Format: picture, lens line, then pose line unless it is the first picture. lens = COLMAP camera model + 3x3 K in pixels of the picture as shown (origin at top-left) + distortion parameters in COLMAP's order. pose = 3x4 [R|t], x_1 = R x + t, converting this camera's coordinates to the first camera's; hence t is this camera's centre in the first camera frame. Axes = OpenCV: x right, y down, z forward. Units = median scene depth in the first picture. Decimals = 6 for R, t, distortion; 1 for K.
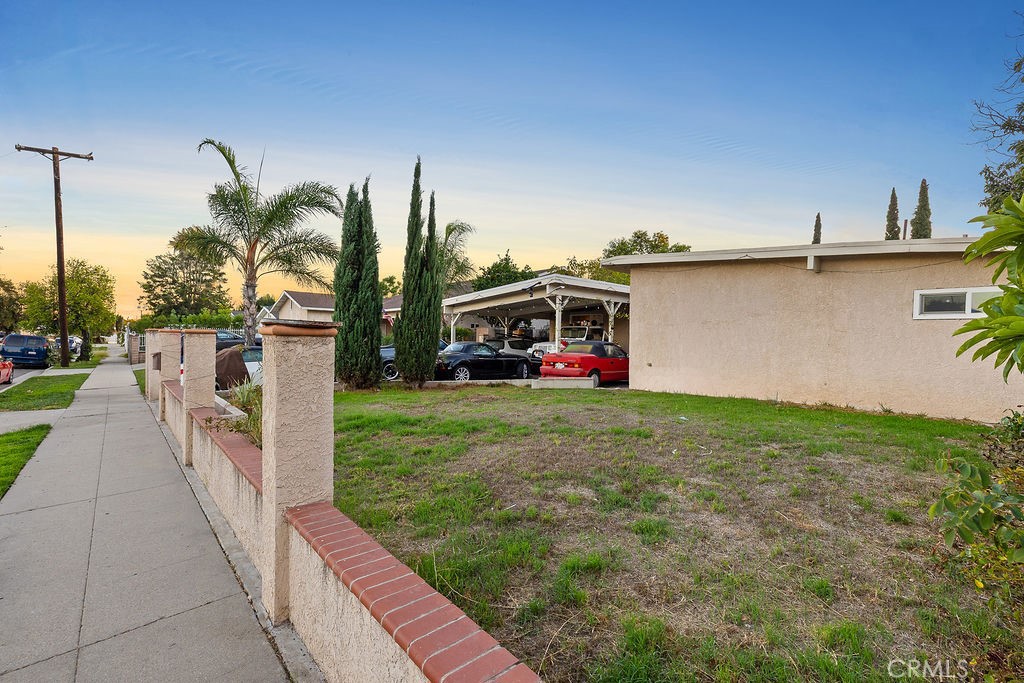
lens RADIAL K [[441.8, 0, 507.8], [0, 441.8, 342.8], [0, 0, 1]] dist [0.002326, 0.000228]
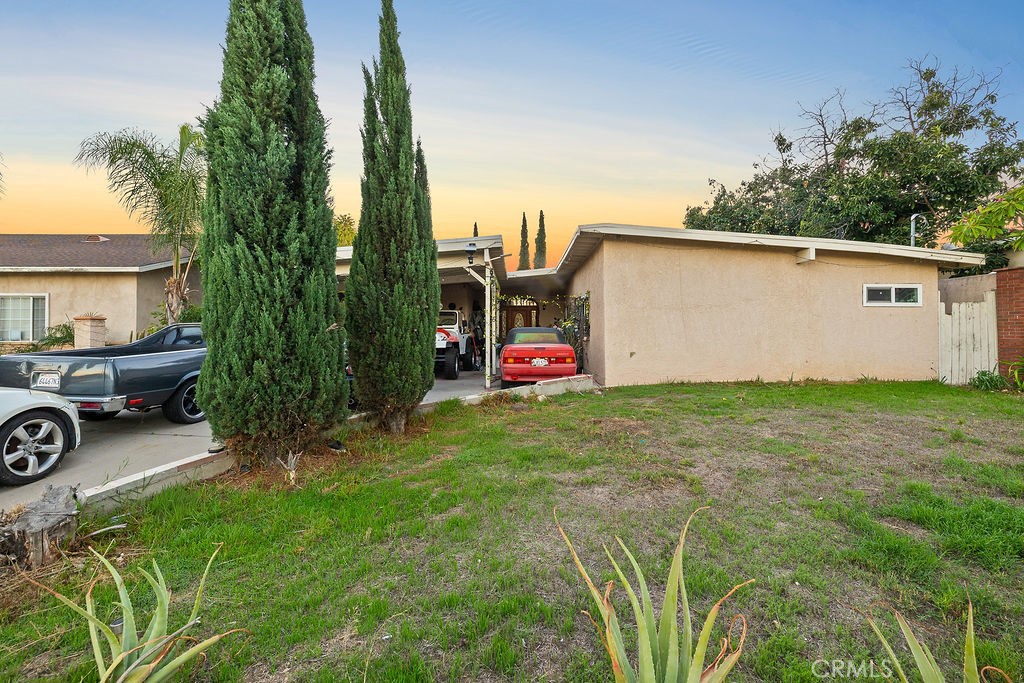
lens RADIAL K [[441.8, 0, 512.7], [0, 441.8, 331.9], [0, 0, 1]] dist [0.002326, 0.000228]
pose [[0.682868, -0.012988, 0.730426, -0.463807], [0.017623, 0.999844, 0.001303, 0.000953], [-0.730329, 0.011982, 0.682990, 0.564578]]
